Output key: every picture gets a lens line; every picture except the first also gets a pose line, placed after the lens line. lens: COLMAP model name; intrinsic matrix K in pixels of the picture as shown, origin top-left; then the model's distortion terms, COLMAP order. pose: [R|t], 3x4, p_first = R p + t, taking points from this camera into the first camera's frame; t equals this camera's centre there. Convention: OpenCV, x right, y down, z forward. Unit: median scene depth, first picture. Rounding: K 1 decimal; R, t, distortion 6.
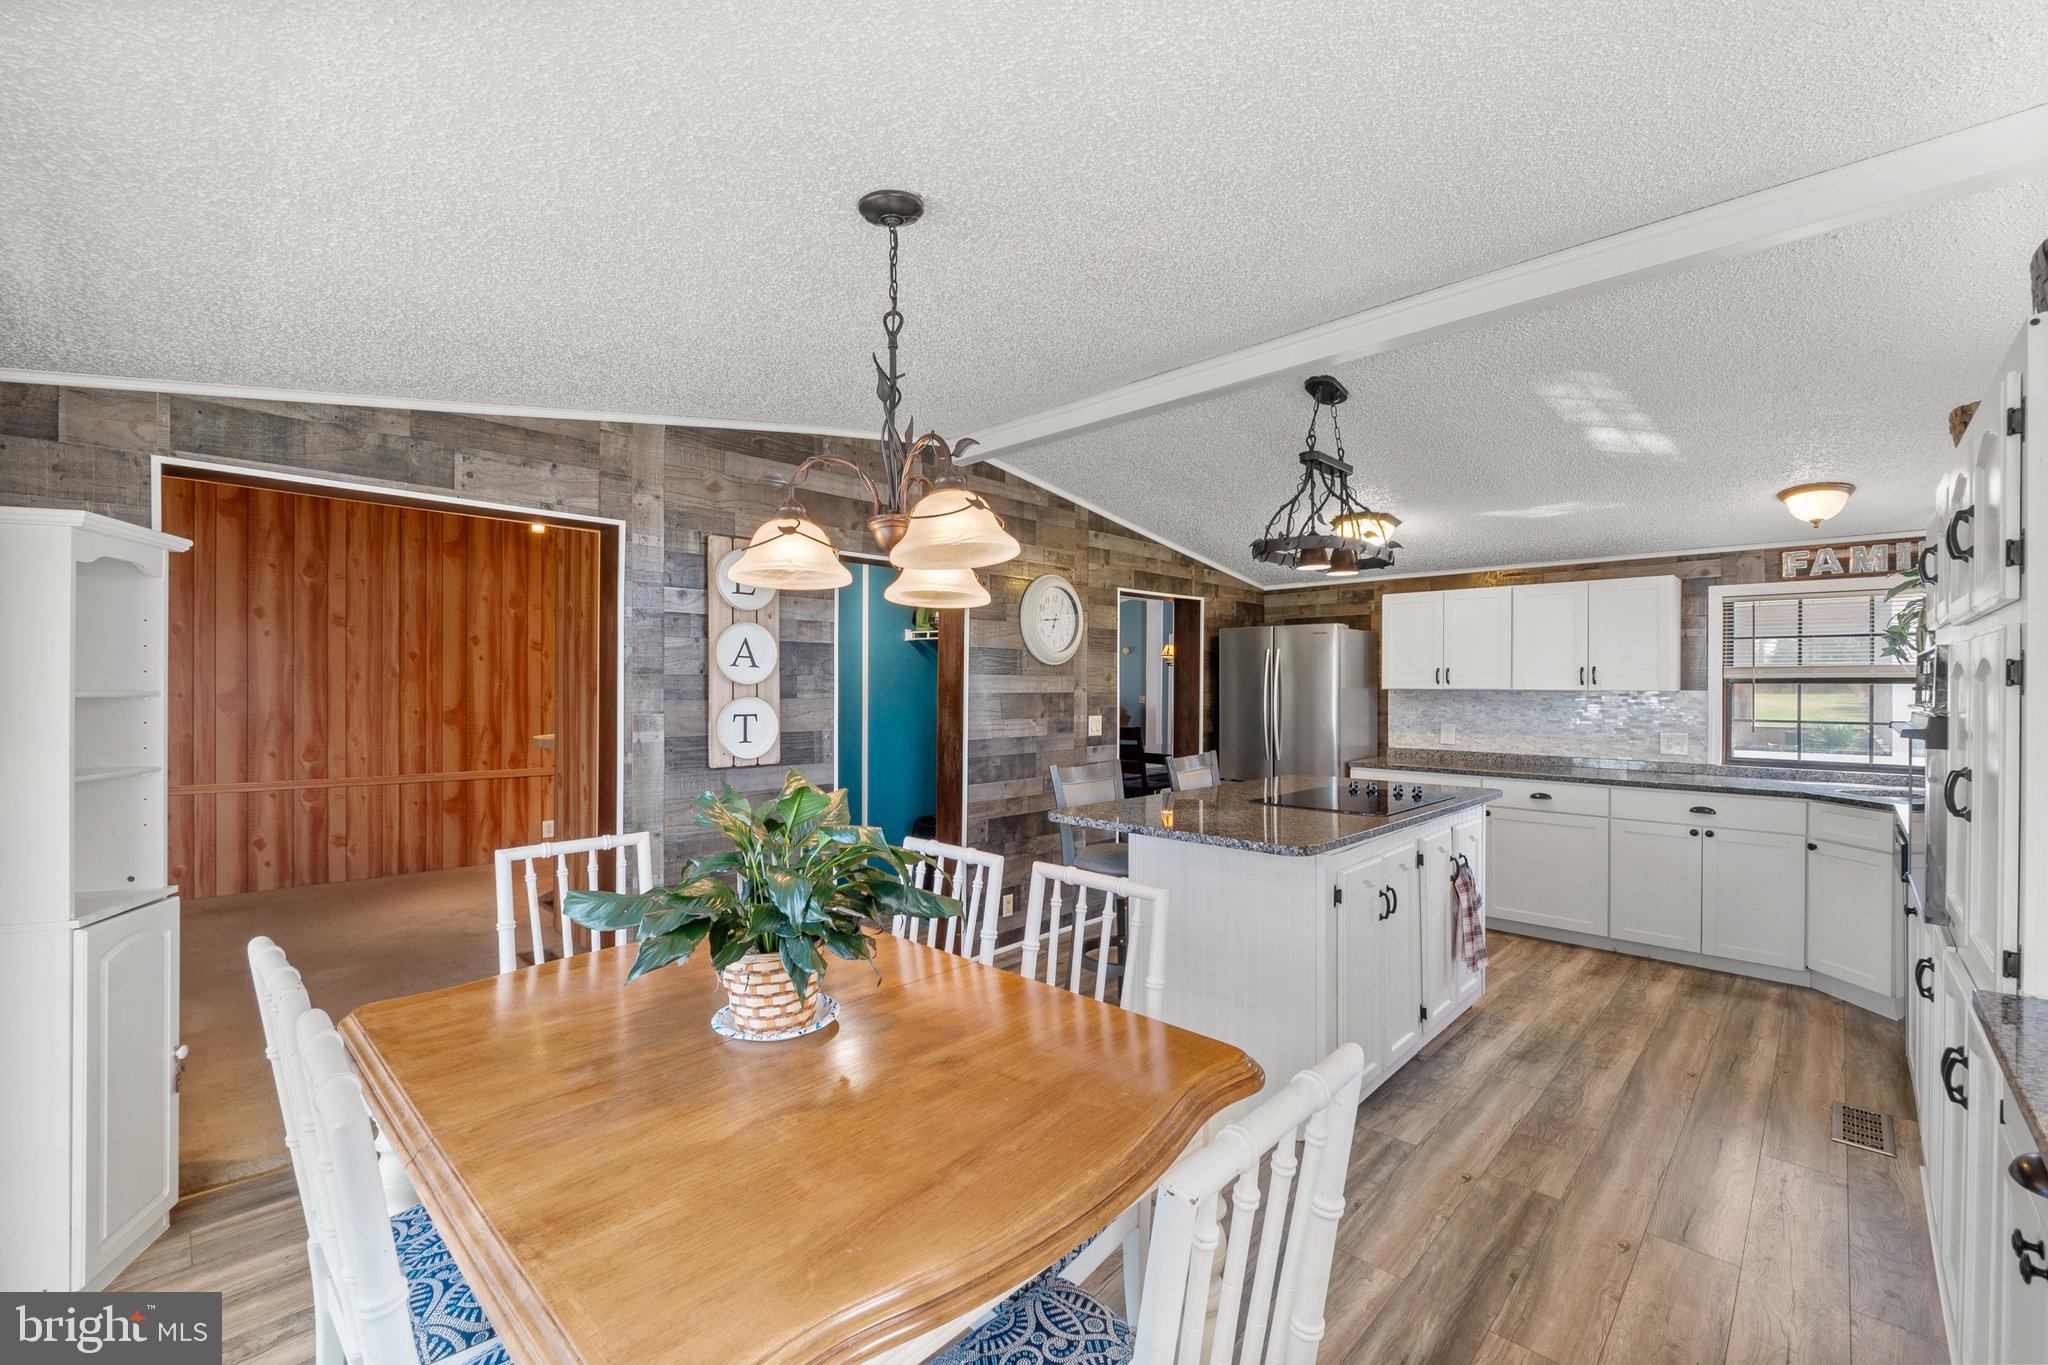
lens RADIAL K [[862.9, 0, 1031.9], [0, 862.9, 686.5], [0, 0, 1]] dist [-0.016403, 0.001619]
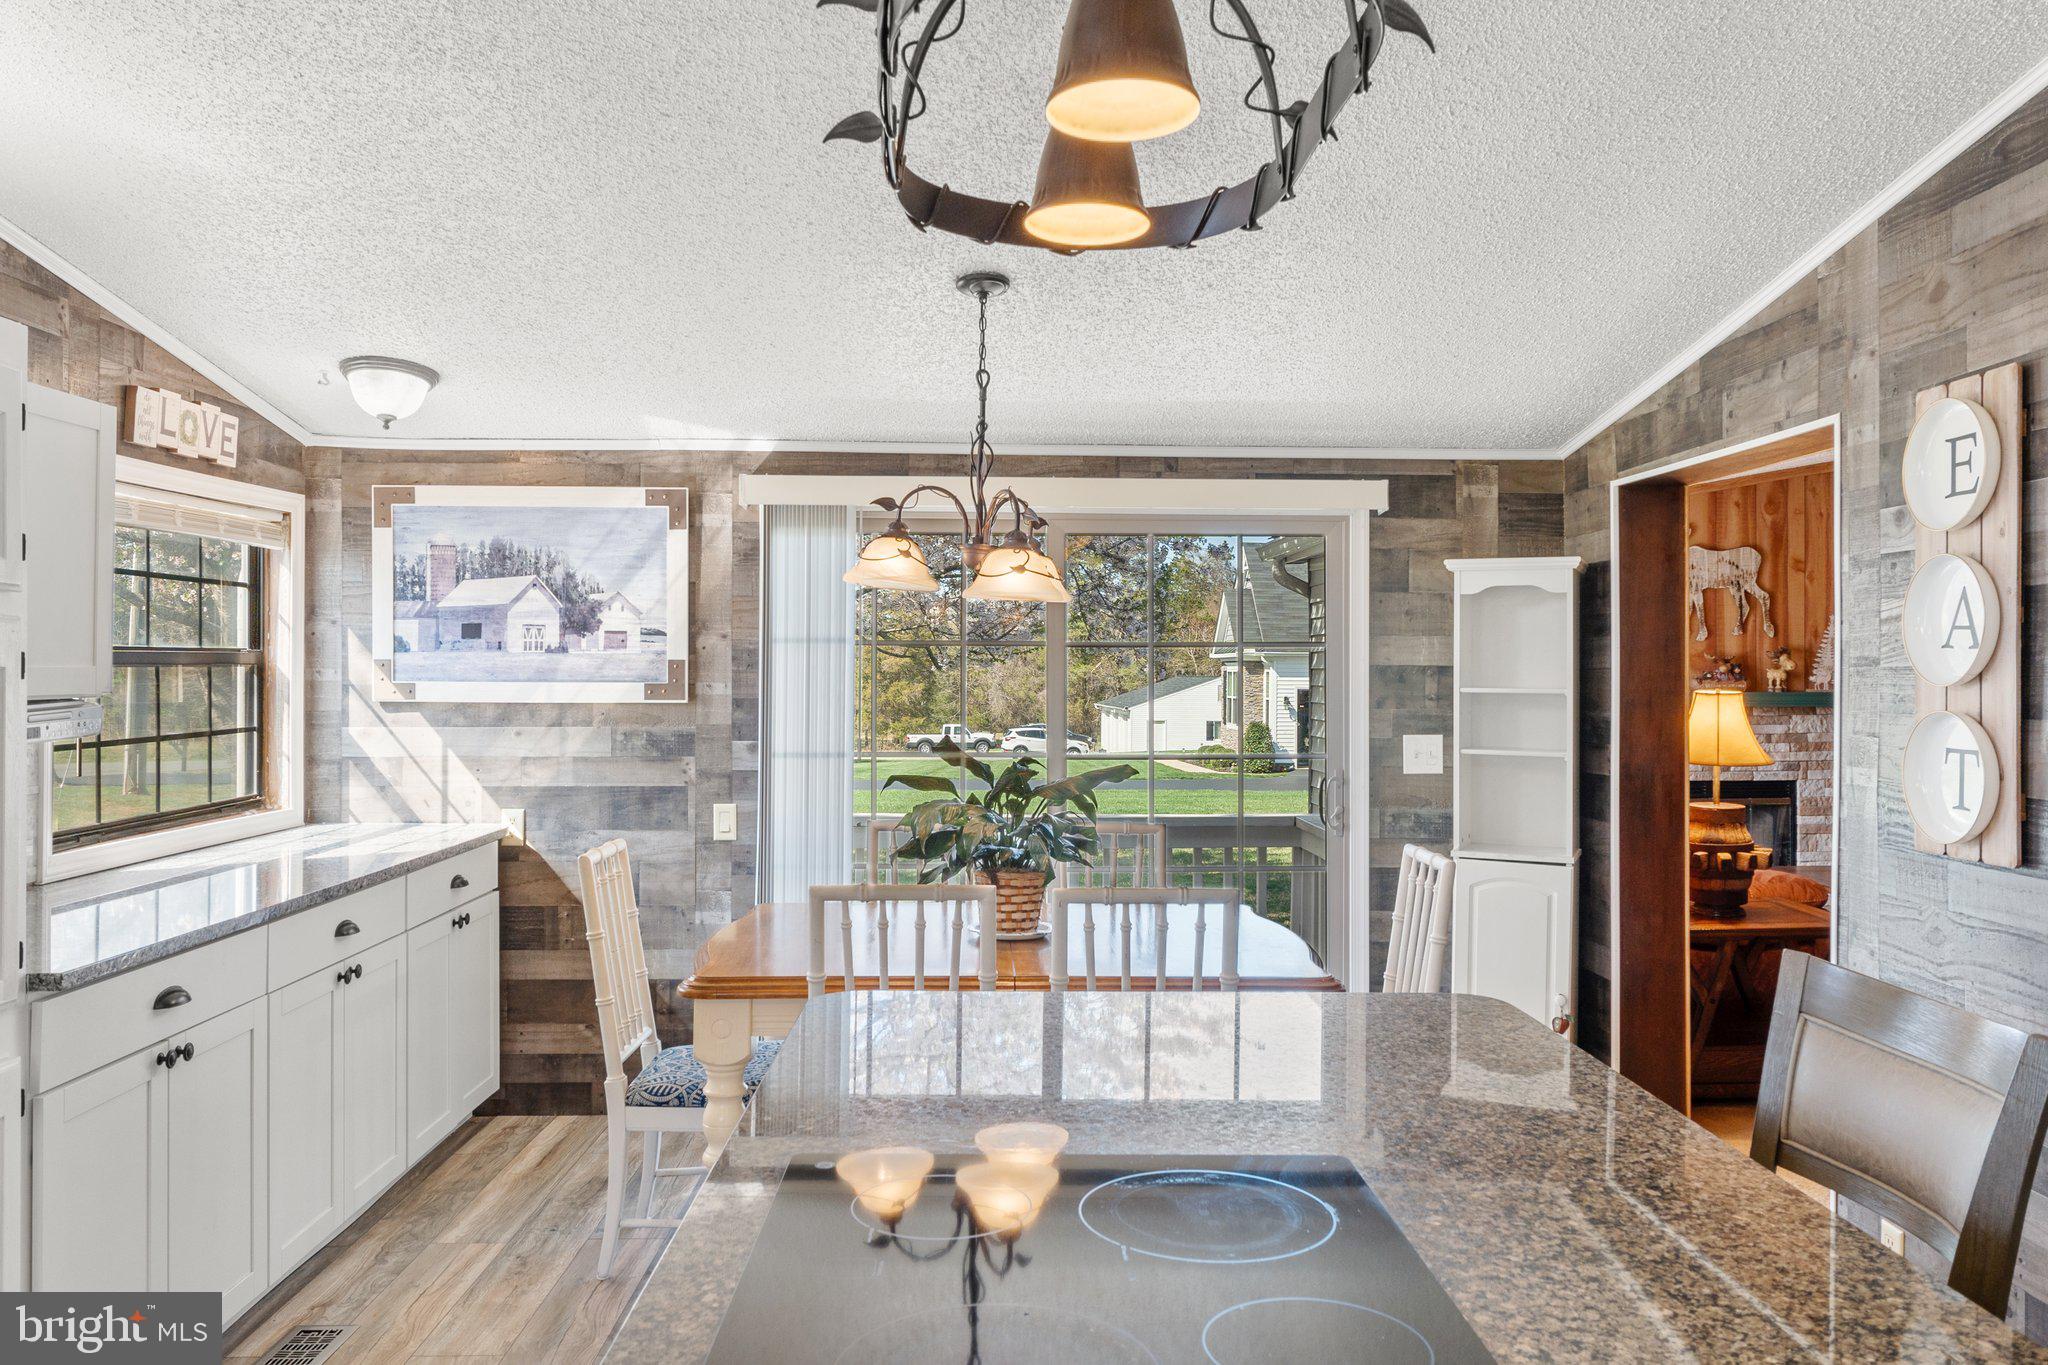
lens RADIAL K [[1465.4, 0, 1022.2], [0, 1465.4, 668.6], [0, 0, 1]] dist [0.007434, 0.001594]
pose [[-0.707405, -0.009326, -0.706747, 0.468080], [-0.008416, 0.999953, -0.004771, -0.003278], [0.706758, 0.002573, -0.707451, 0.942290]]
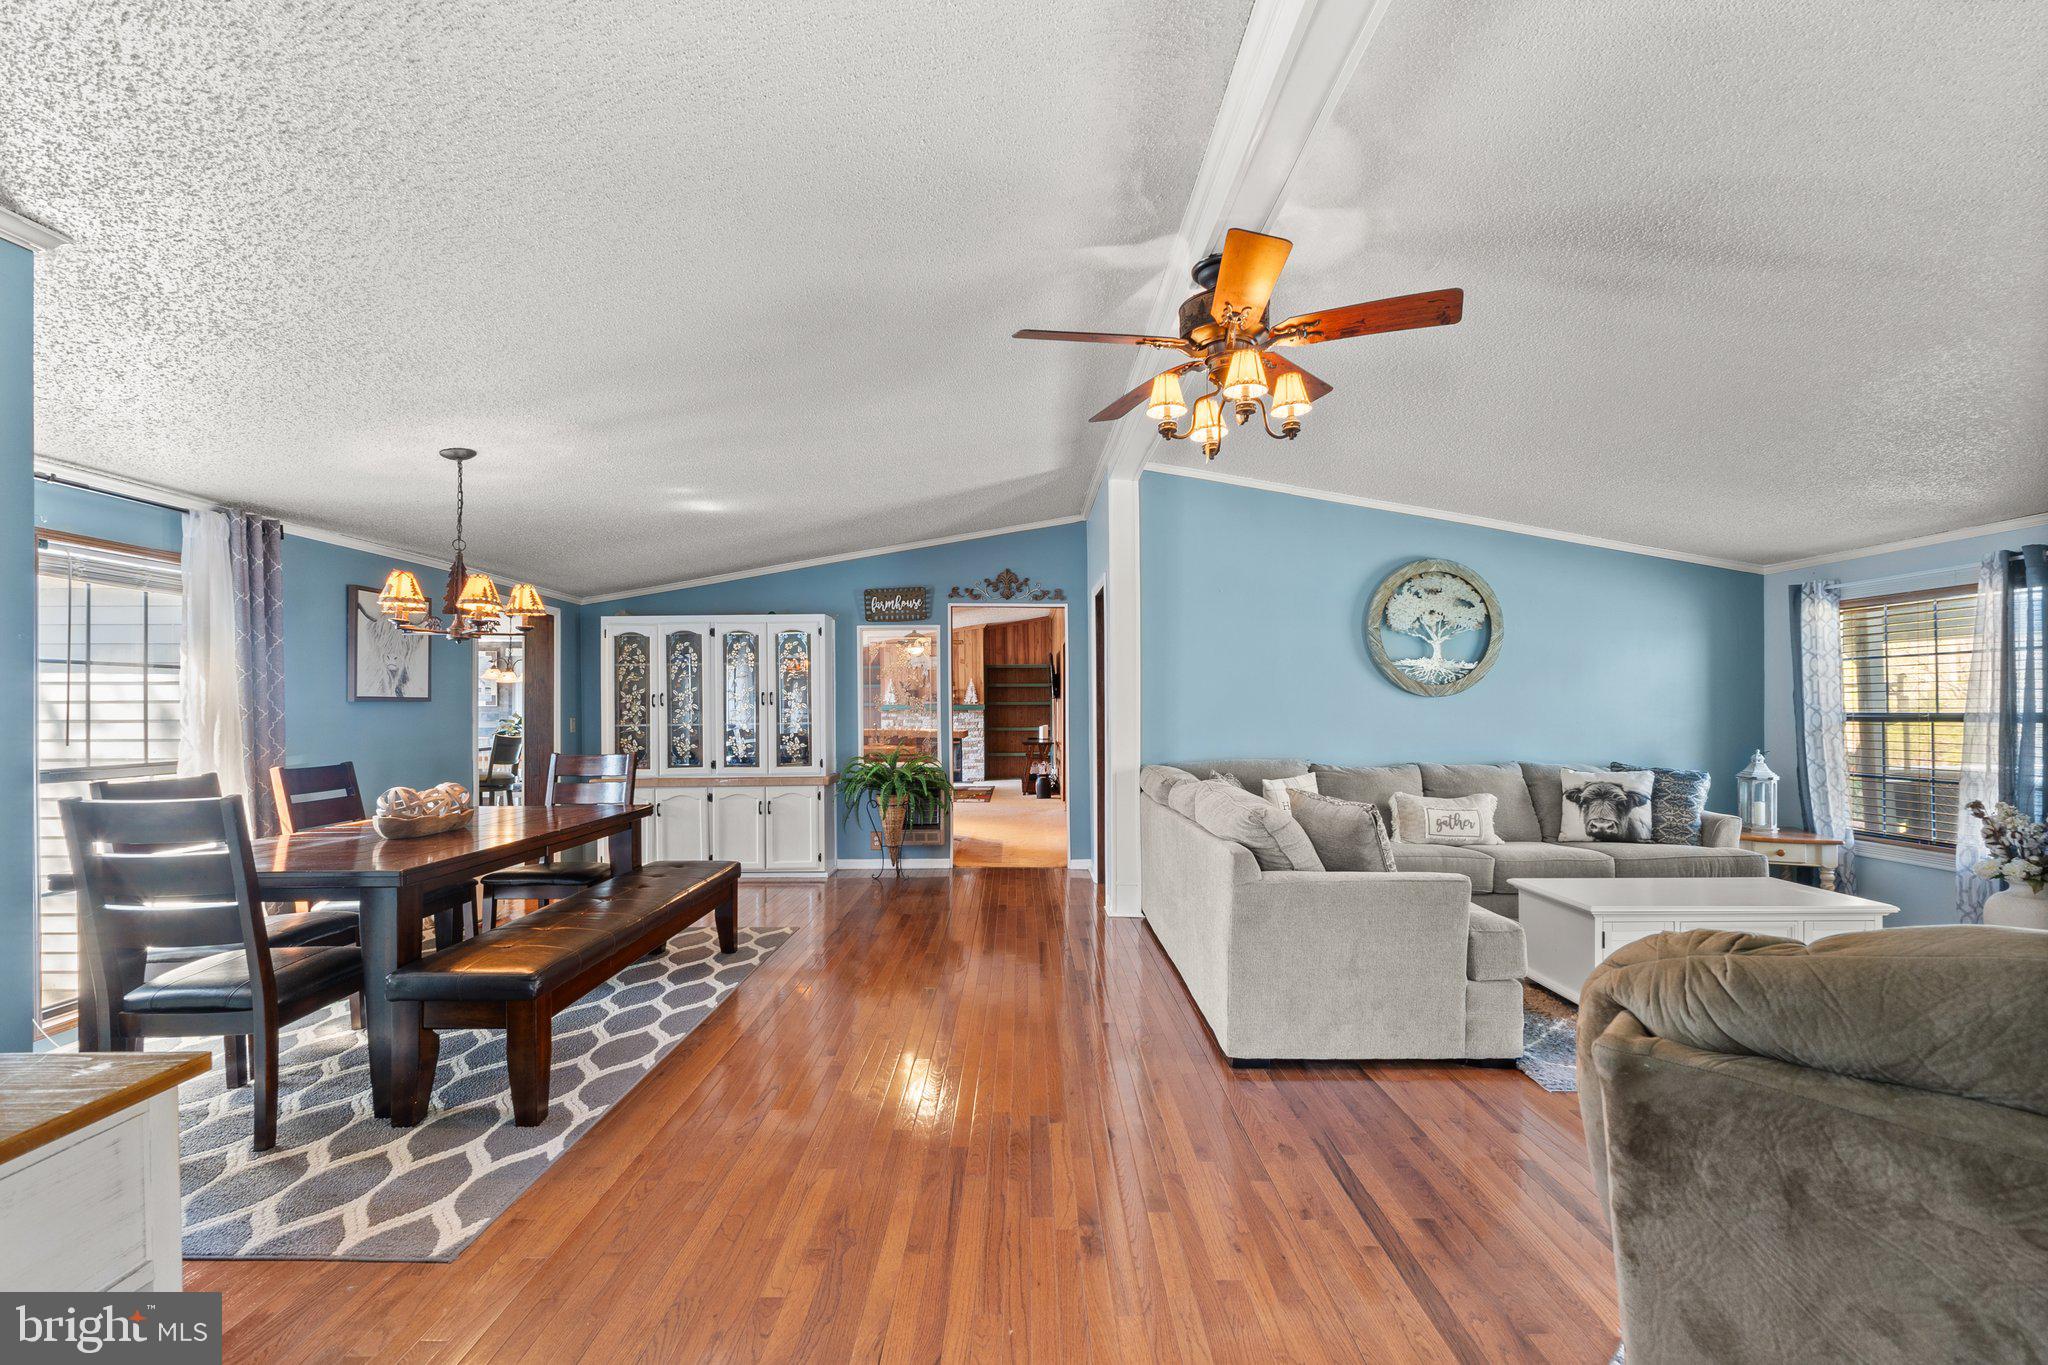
lens RADIAL K [[893.8, 0, 1047.2], [0, 893.8, 695.5], [0, 0, 1]] dist [-0.016728, 0.000933]
pose [[-0.697091, -0.013374, -0.716858, 0.617503], [0.000399, 0.999819, -0.019041, 0.038903], [0.716982, -0.013559, -0.696960, 2.918031]]
